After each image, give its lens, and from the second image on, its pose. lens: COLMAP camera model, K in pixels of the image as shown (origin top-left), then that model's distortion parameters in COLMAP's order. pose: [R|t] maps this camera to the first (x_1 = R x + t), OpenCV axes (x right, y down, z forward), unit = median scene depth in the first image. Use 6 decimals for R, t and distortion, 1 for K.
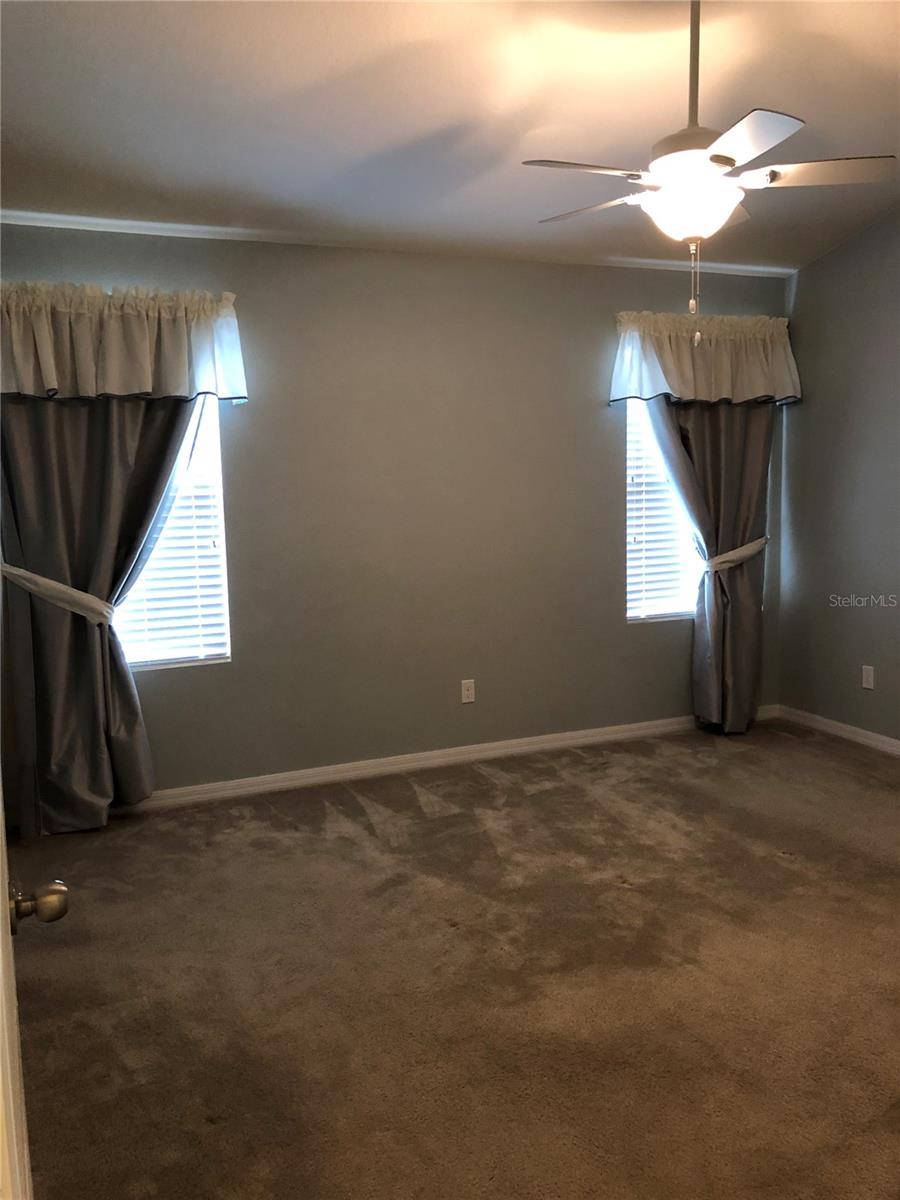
lens RADIAL K [[975.2, 0, 445.6], [0, 975.2, 594.3], [0, 0, 1]] dist [0.023346, -0.037140]
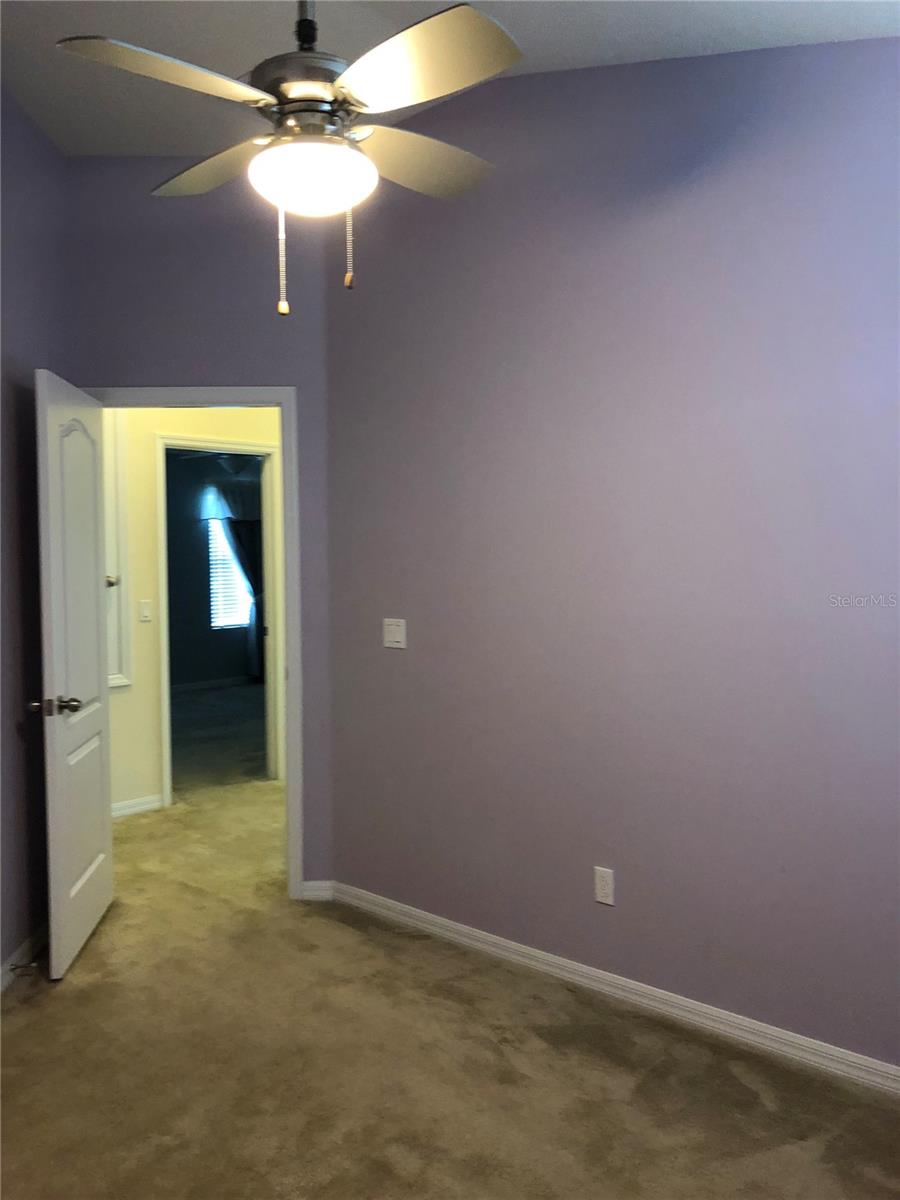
lens RADIAL K [[975.2, 0, 447.7], [0, 975.2, 601.9], [0, 0, 1]] dist [0.023346, -0.037140]
pose [[0.913441, -0.007791, 0.406898, -0.184283], [0.064606, 0.989914, -0.126079, 0.252666], [-0.401811, 0.141454, 0.904731, -0.981357]]
